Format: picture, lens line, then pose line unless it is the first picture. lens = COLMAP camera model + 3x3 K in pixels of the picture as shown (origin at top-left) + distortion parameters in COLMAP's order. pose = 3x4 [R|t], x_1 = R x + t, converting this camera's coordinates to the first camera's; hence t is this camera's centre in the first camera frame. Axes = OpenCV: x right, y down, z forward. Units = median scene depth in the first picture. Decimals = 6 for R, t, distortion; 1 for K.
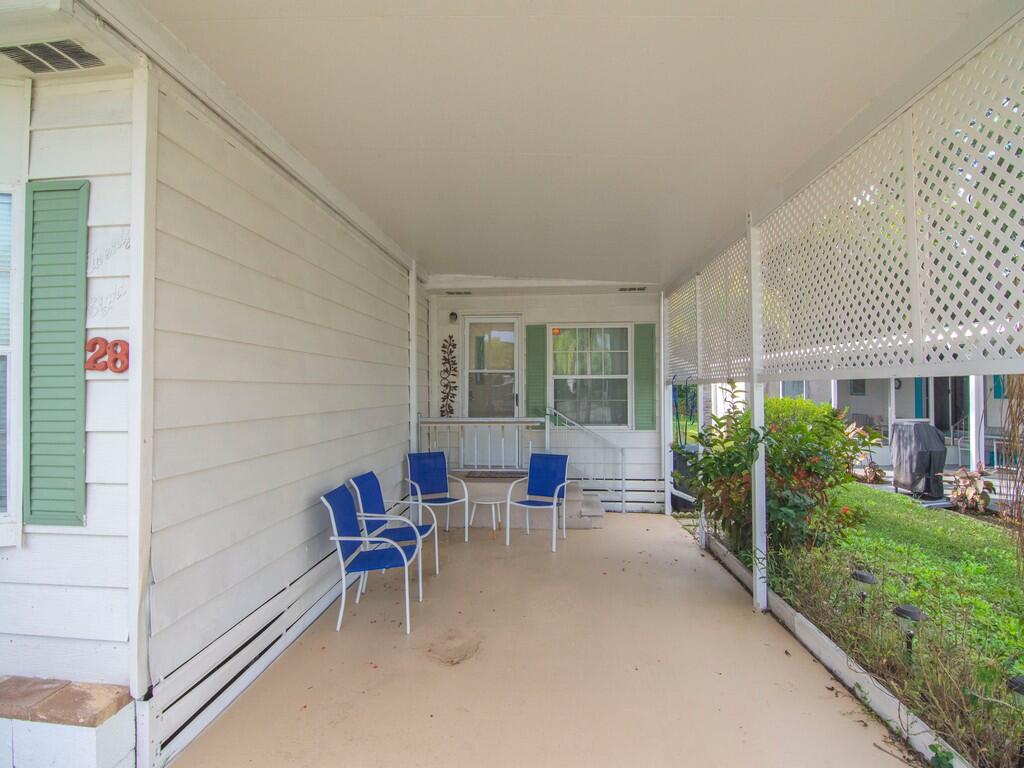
lens RADIAL K [[494.4, 0, 512.0], [0, 494.4, 384.0], [0, 0, 1]] dist [-0.003617, -0.009748]
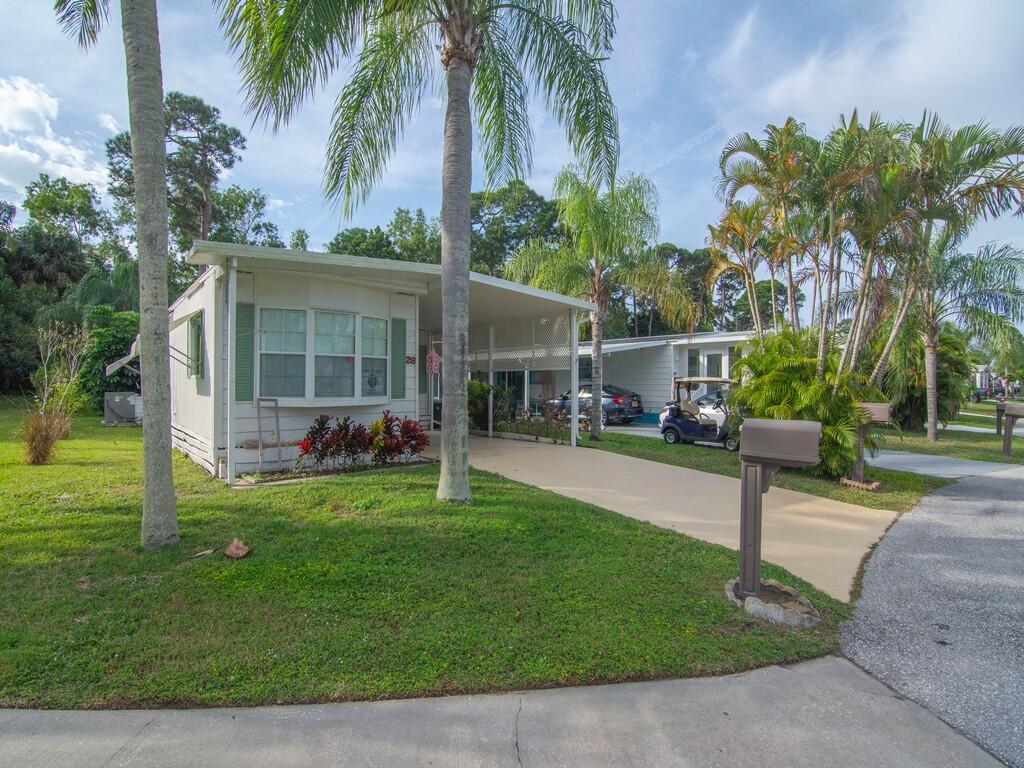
lens RADIAL K [[494.4, 0, 512.0], [0, 494.4, 384.0], [0, 0, 1]] dist [-0.003617, -0.009748]
pose [[0.714487, 0.009600, 0.699583, -1.178599], [-0.014955, 0.999887, 0.001553, 0.049095], [-0.699489, -0.011572, 0.714550, -1.021890]]
